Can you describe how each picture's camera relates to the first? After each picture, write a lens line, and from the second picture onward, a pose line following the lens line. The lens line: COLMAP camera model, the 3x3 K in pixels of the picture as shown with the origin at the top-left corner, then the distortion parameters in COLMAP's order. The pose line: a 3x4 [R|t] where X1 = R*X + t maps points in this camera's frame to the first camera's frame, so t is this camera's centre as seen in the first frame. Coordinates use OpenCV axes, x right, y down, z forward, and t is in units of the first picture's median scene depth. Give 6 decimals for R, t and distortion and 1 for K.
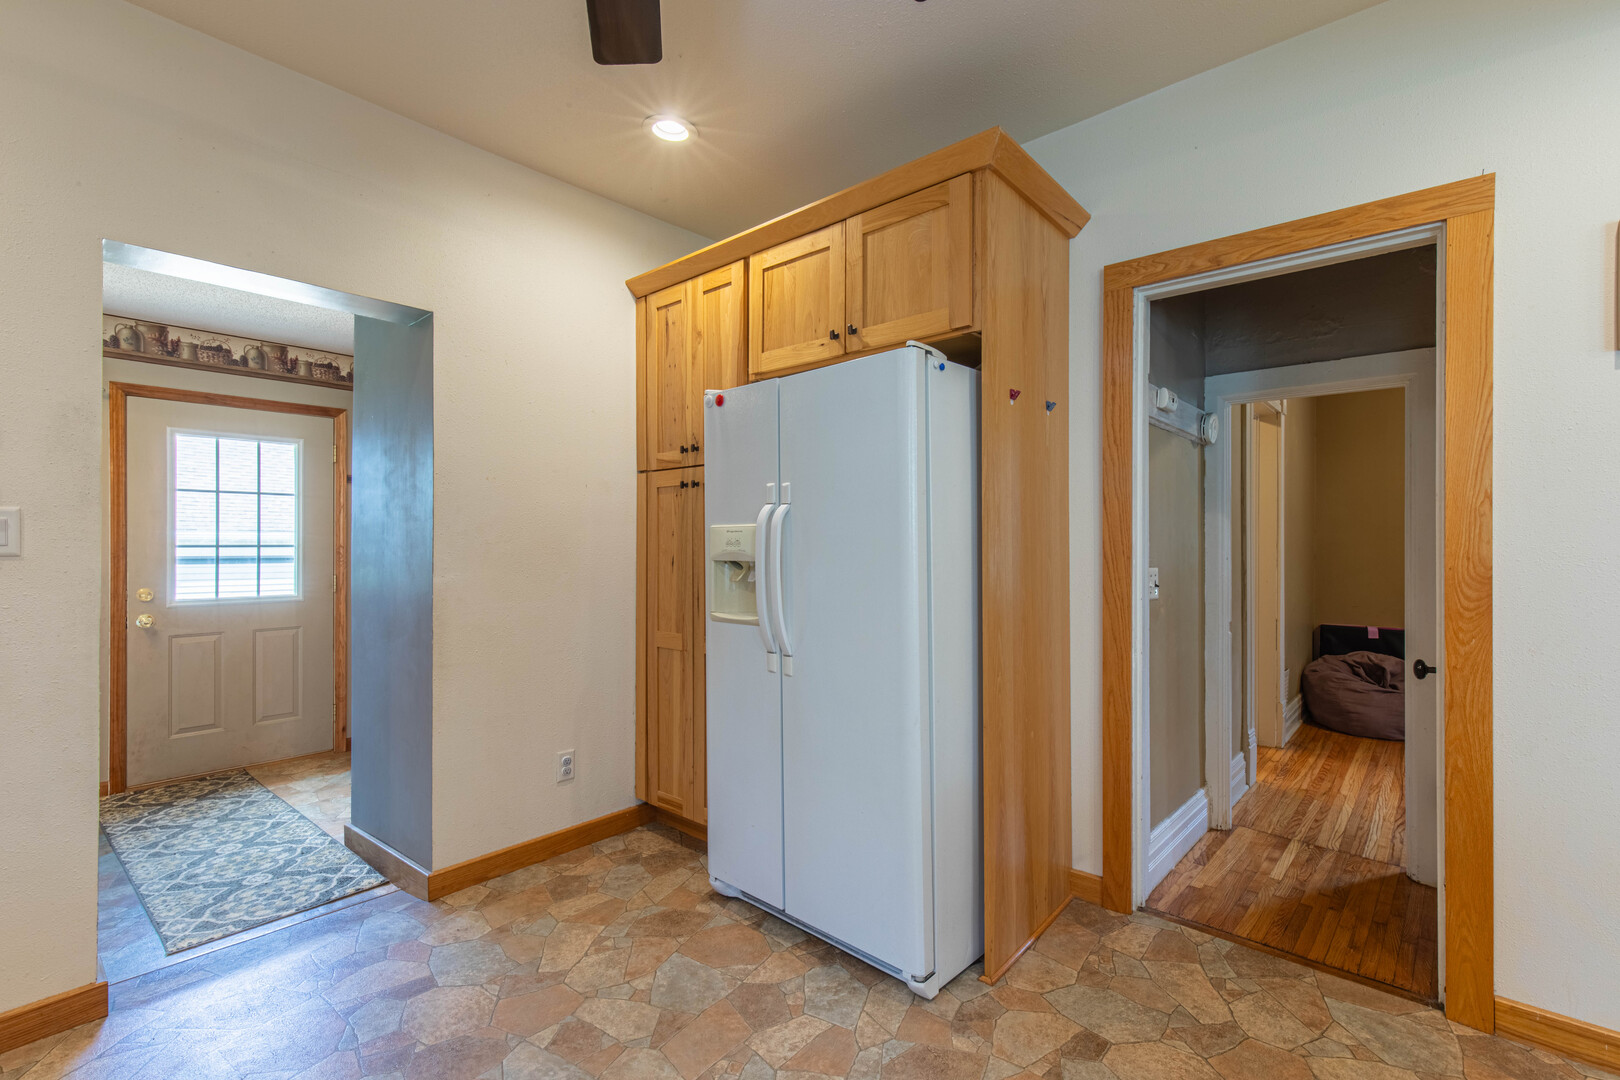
lens RADIAL K [[729.1, 0, 823.6], [0, 729.1, 543.1], [0, 0, 1]] dist [0.006194, 0.000794]
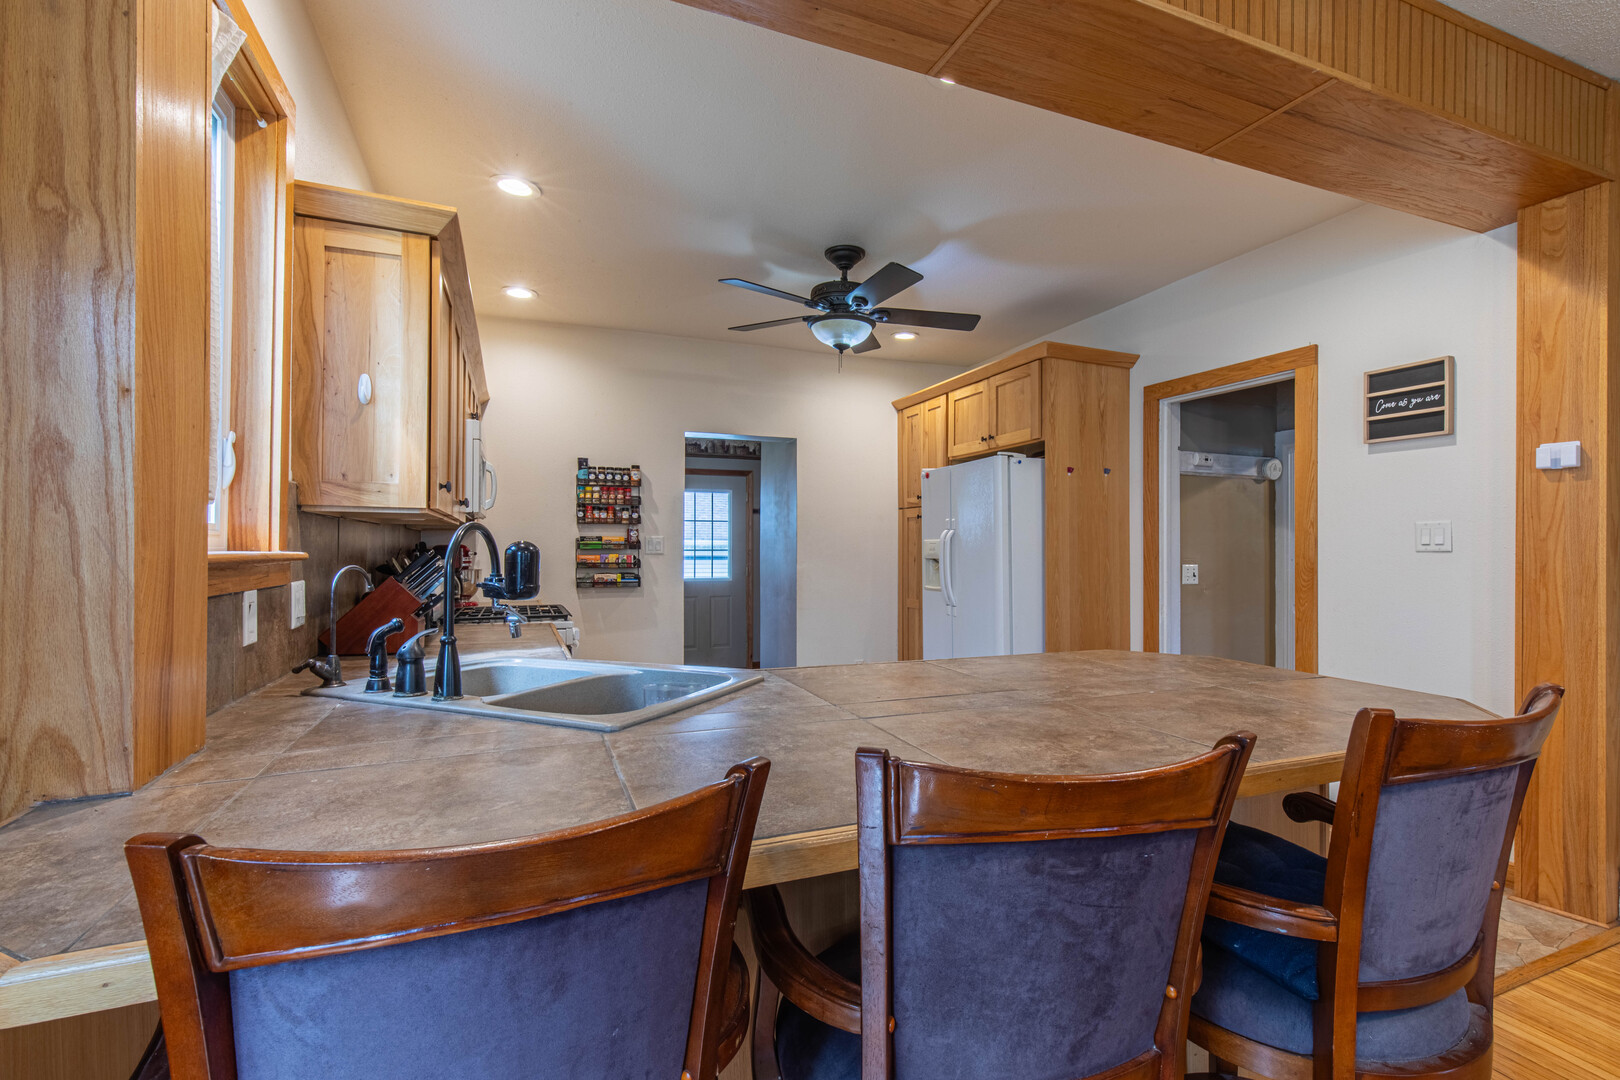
lens RADIAL K [[729.1, 0, 823.6], [0, 729.1, 543.1], [0, 0, 1]] dist [0.006194, 0.000794]
pose [[0.898715, -0.004277, -0.438512, 0.439016], [0.002570, 0.999987, -0.004487, -0.007844], [0.438525, 0.002906, 0.898714, -0.822152]]
